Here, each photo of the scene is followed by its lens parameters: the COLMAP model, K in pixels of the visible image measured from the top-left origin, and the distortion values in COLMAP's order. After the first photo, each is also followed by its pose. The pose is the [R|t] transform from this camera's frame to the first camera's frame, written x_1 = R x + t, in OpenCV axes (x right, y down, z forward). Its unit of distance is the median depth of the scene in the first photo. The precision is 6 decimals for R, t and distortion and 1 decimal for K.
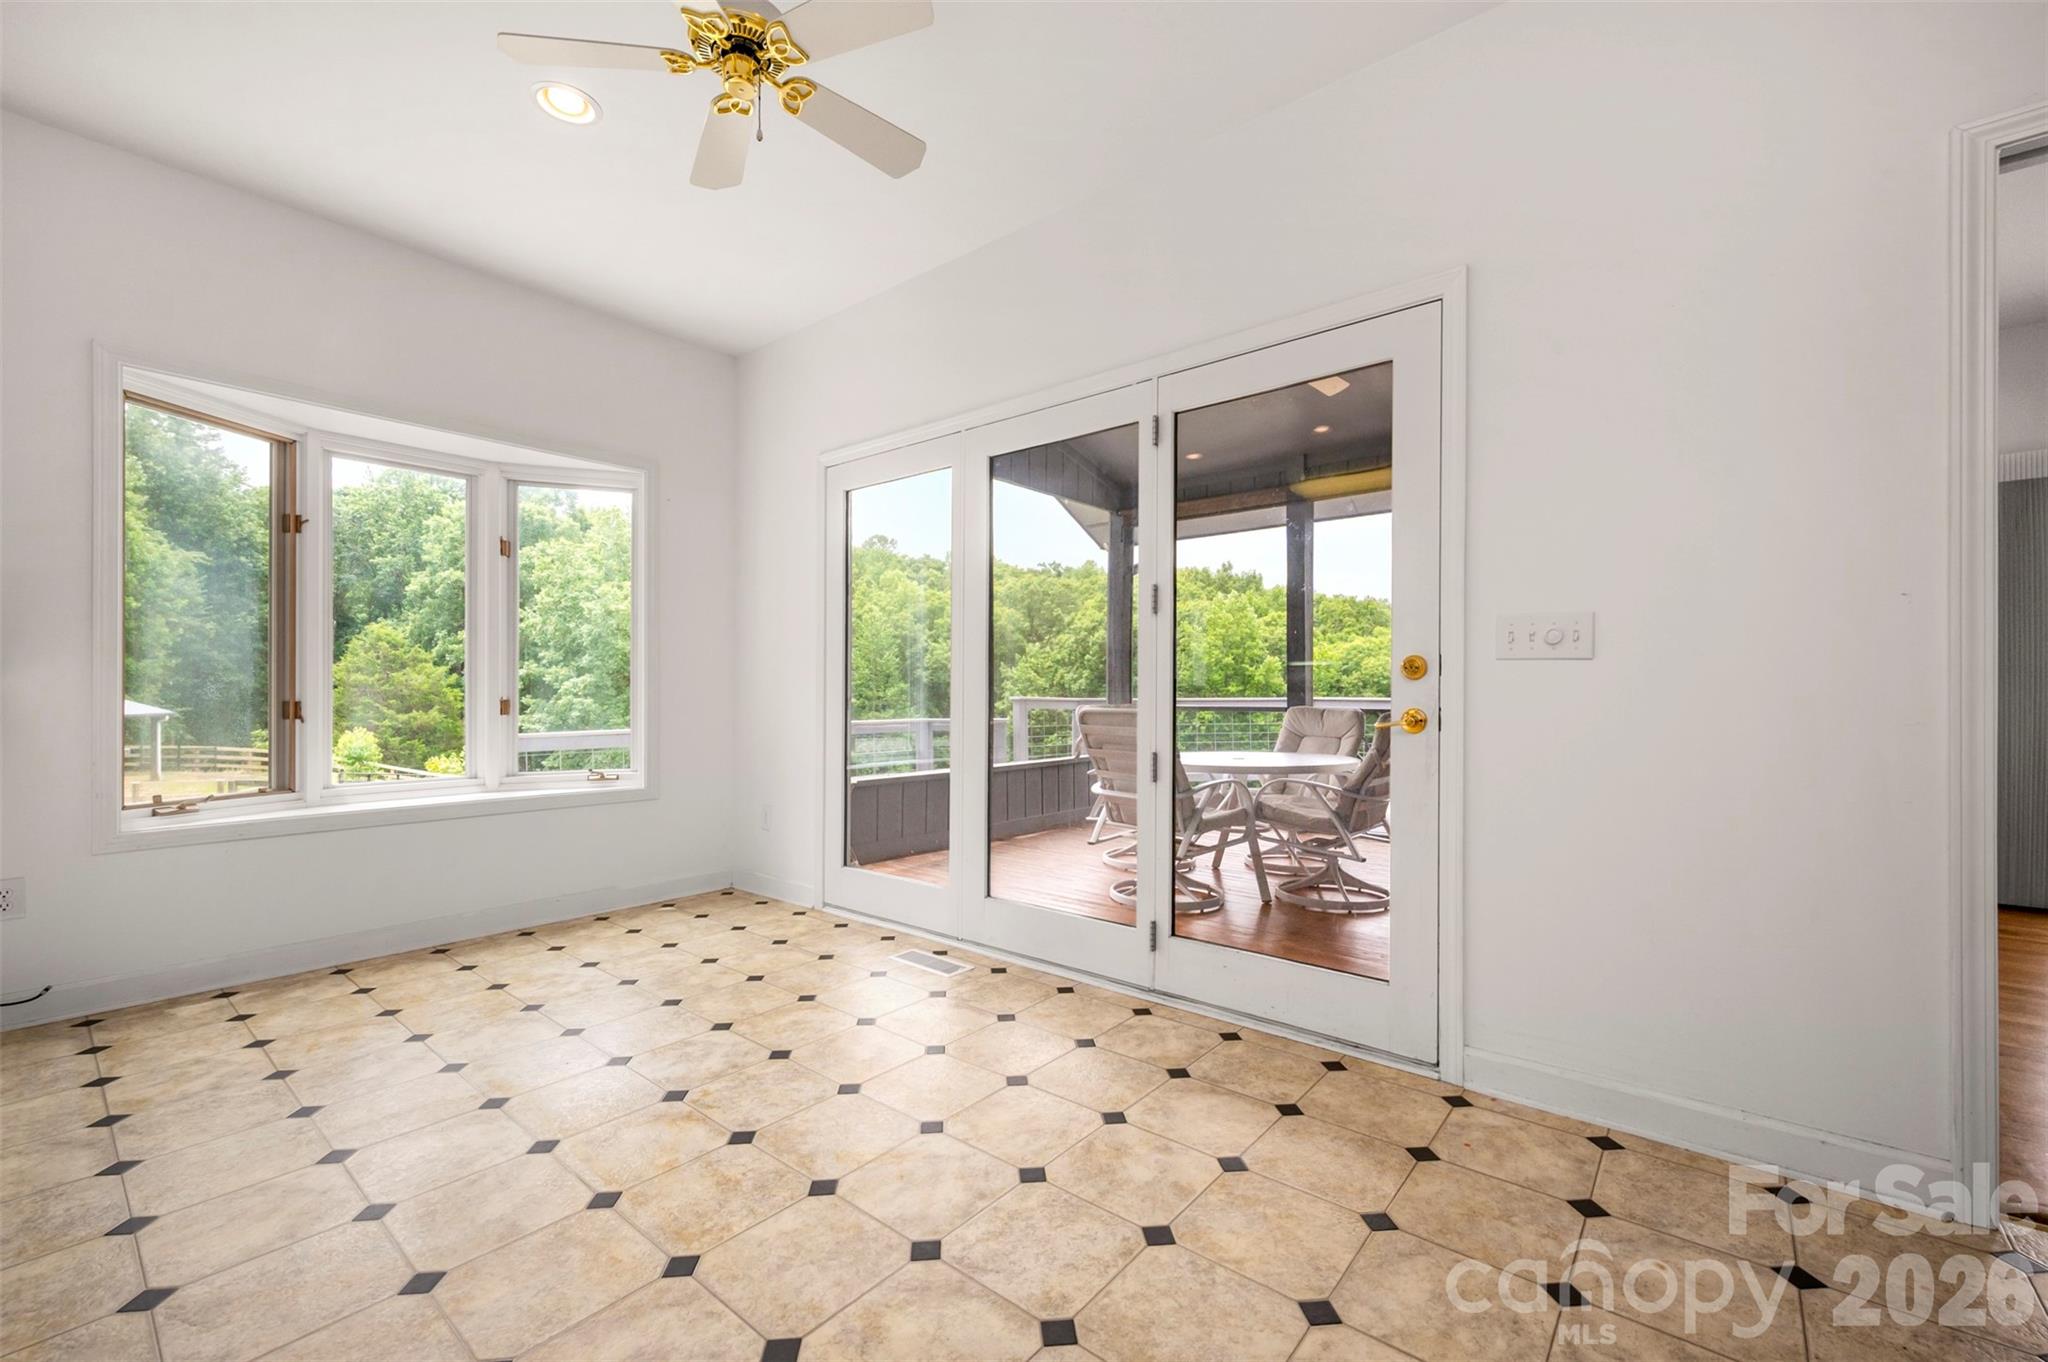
lens RADIAL K [[831.5, 0, 1040.3], [0, 831.5, 688.7], [0, 0, 1]] dist [0.000393, 0.000226]
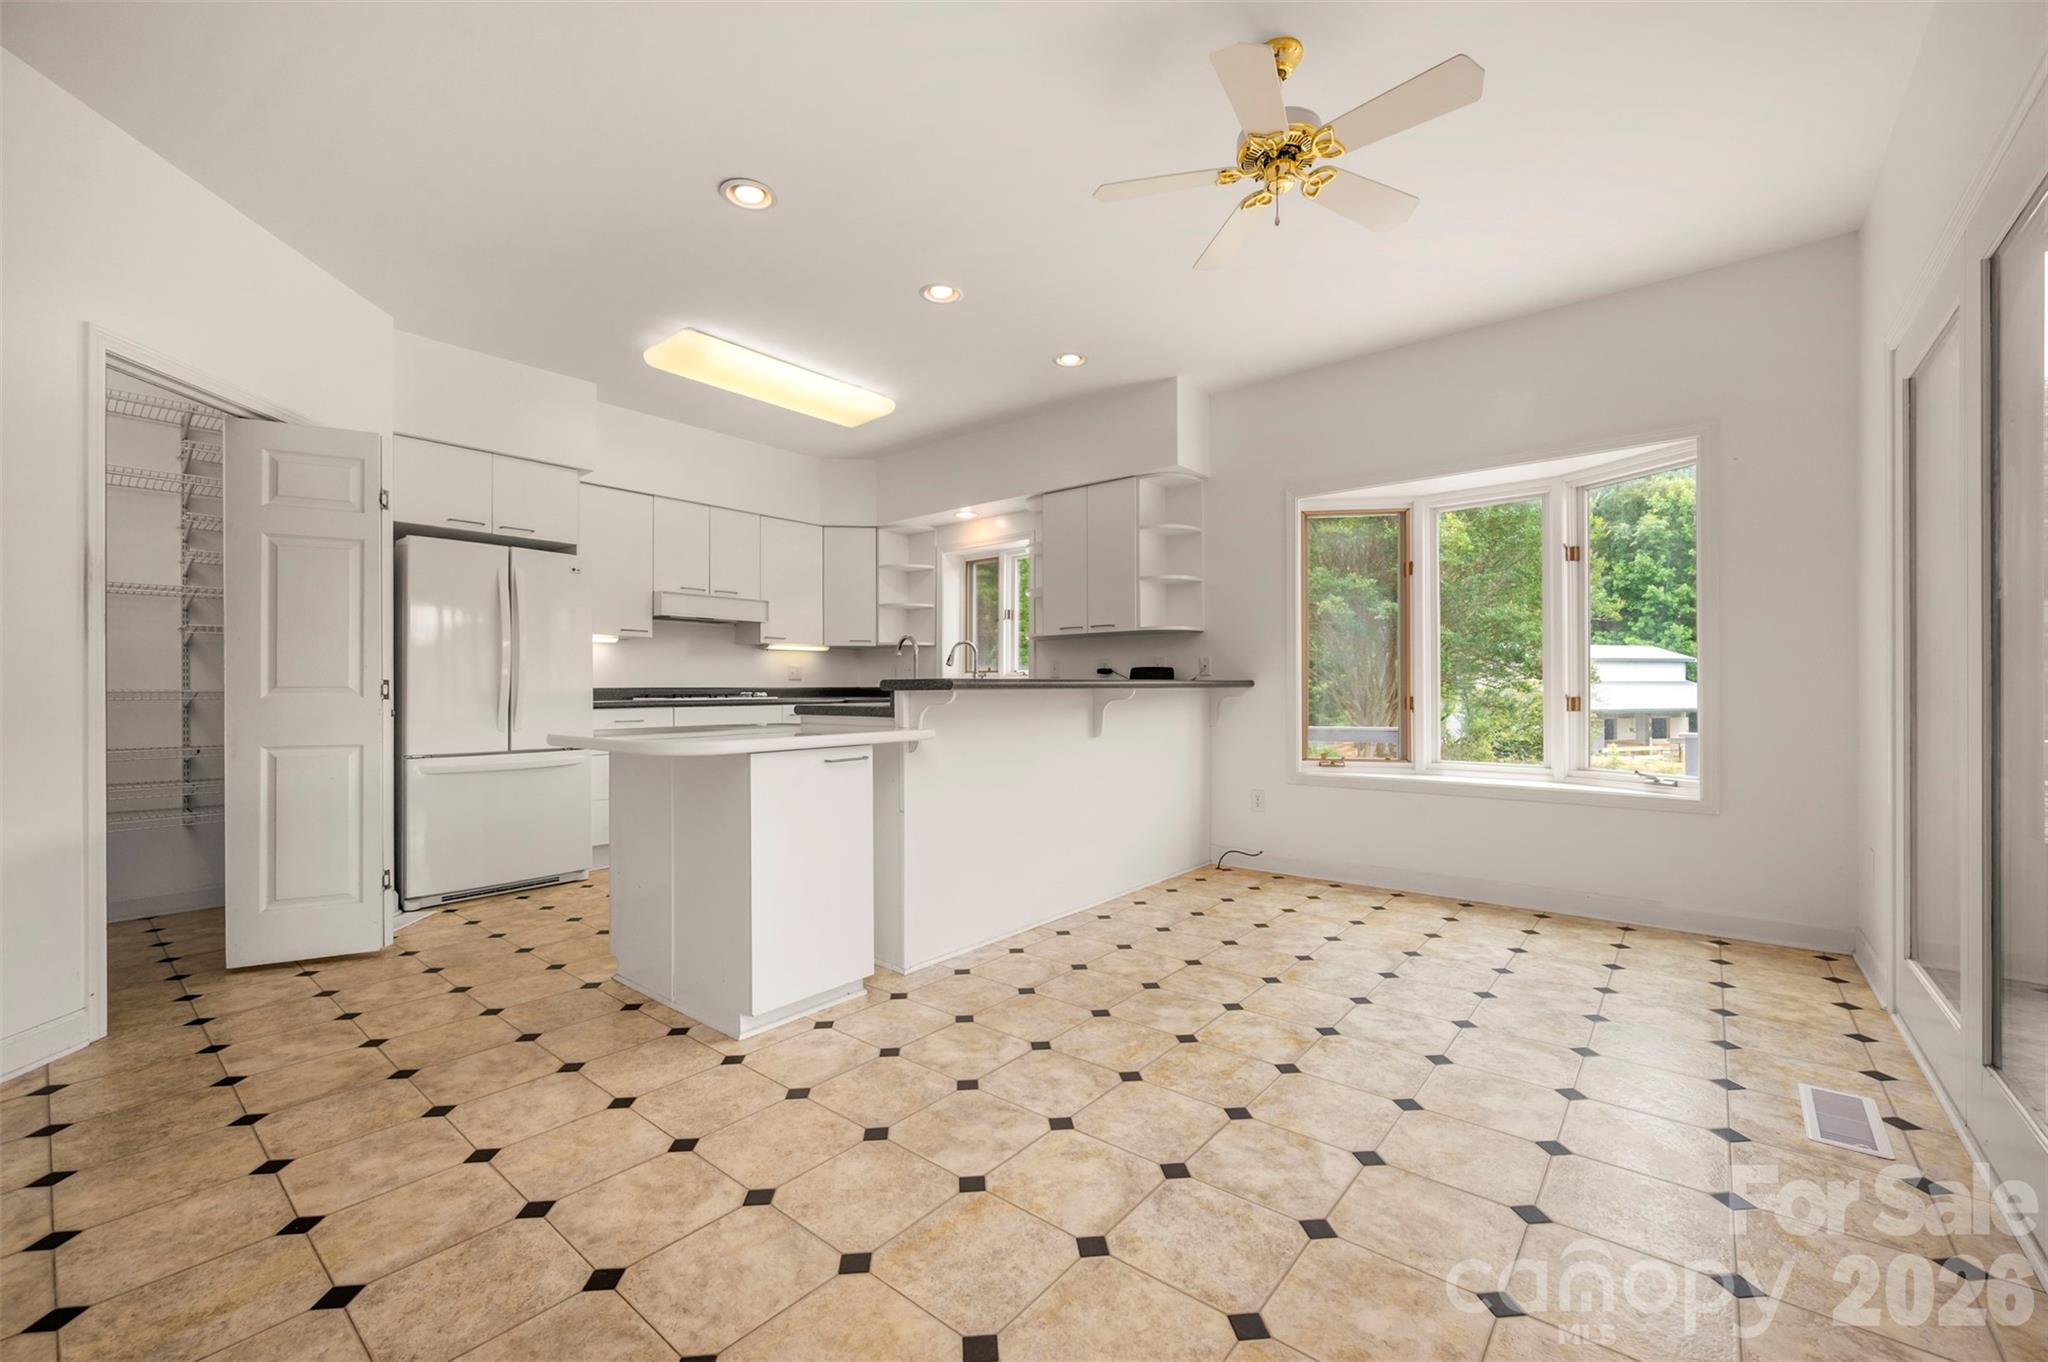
lens RADIAL K [[831.5, 0, 1044.1], [0, 831.5, 686.5], [0, 0, 1]] dist [0.000393, 0.000226]
pose [[0.012011, -0.002674, -0.999924, 0.485111], [0.006836, 0.999973, -0.002592, -0.002935], [0.999905, -0.006804, 0.012029, 0.377387]]
